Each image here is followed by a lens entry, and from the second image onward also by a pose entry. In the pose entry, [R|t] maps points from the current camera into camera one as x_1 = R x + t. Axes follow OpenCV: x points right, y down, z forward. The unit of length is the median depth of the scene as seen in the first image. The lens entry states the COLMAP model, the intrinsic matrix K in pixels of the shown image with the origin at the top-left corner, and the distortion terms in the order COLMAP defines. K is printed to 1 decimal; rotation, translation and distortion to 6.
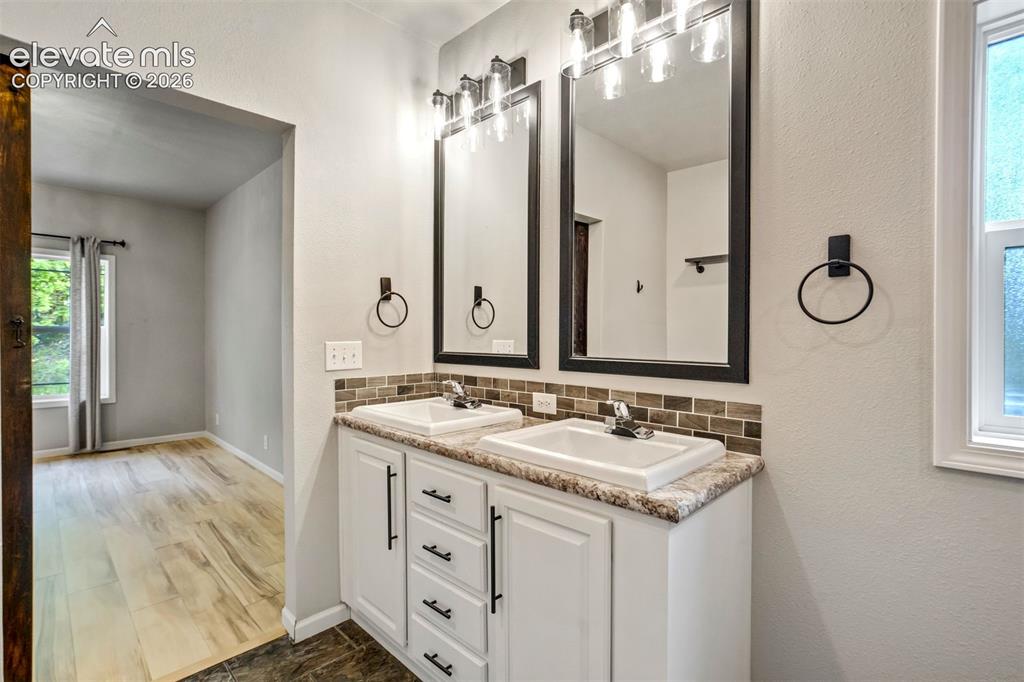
lens RADIAL K [[478.1, 0, 514.4], [0, 478.1, 334.6], [0, 0, 1]] dist [-0.049671, 0.021491]
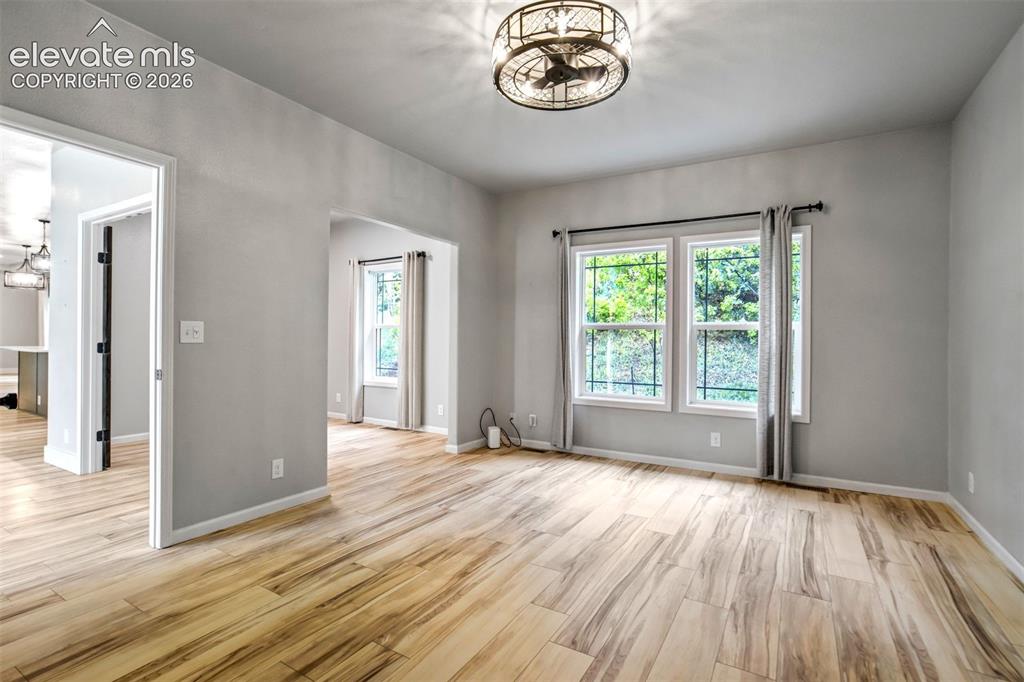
lens RADIAL K [[485.6, 0, 512.0], [0, 485.6, 341.0], [0, 0, 1]] dist [-0.042204, 0.022799]
pose [[0.230438, 0.002740, -0.973083, -0.239057], [-0.007885, 0.999968, 0.000948, 0.019489], [0.973055, 0.007454, 0.230452, 0.387987]]
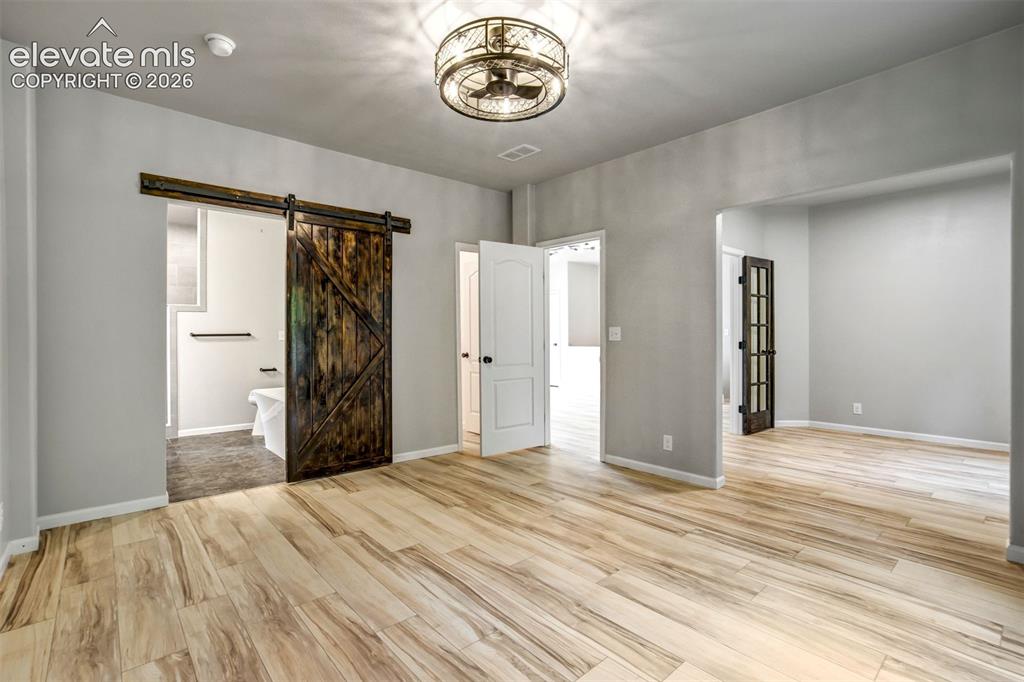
lens RADIAL K [[478.1, 0, 514.4], [0, 478.1, 334.6], [0, 0, 1]] dist [-0.049671, 0.021491]
pose [[-0.997428, -0.003044, 0.071613, -0.752811], [-0.003062, 0.999995, -0.000148, 0.014377], [-0.071613, -0.000367, -0.997432, 1.056025]]
